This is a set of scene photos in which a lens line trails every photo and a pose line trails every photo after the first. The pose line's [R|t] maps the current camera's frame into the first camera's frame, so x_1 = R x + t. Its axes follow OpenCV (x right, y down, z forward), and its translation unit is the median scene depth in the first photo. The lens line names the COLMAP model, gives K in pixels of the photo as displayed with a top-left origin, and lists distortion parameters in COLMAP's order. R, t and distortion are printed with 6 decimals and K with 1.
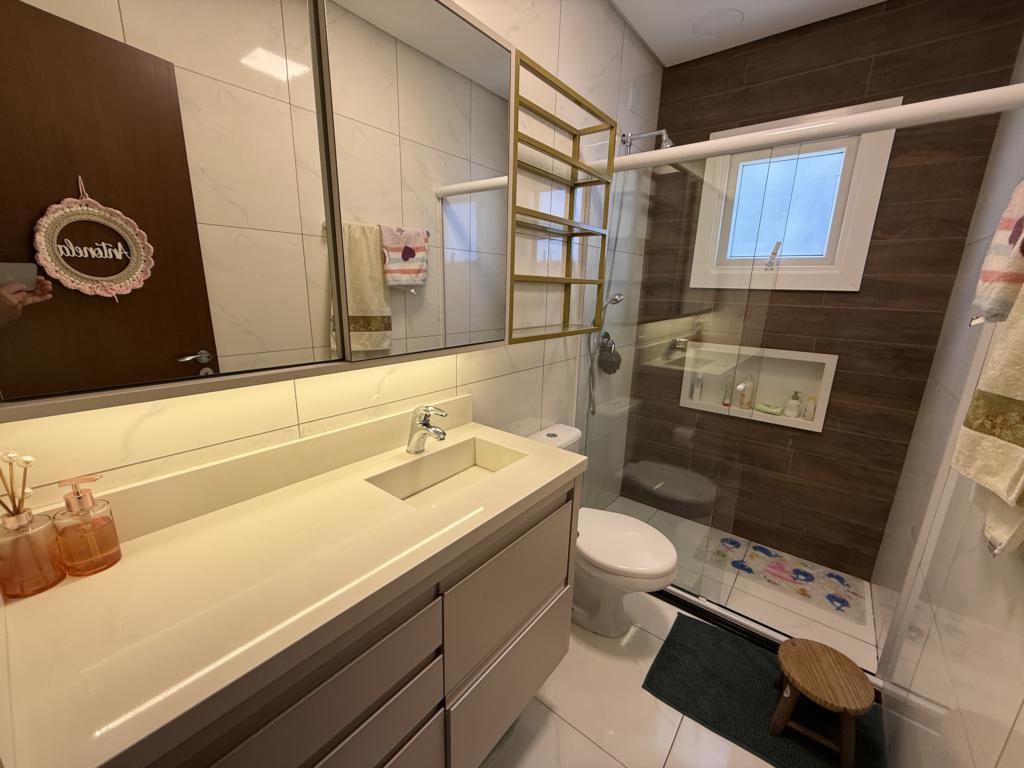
lens RADIAL K [[406.5, 0, 509.5], [0, 406.5, 388.1], [0, 0, 1]] dist [0.002142, -0.000518]
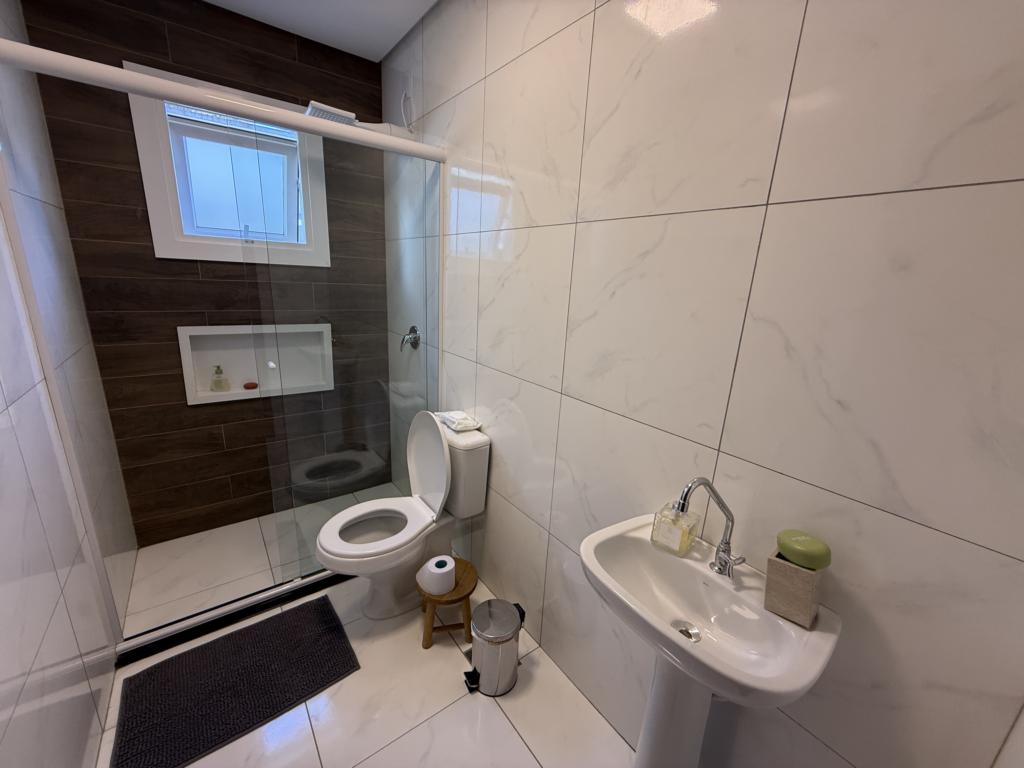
lens RADIAL K [[406.5, 0, 509.8], [0, 406.5, 385.1], [0, 0, 1]] dist [0.002142, -0.000518]
pose [[0.252396, -0.251133, 0.934467, -0.202632], [0.194706, 0.959161, 0.205181, -0.043091], [-0.947832, 0.130159, 0.290985, 0.149571]]
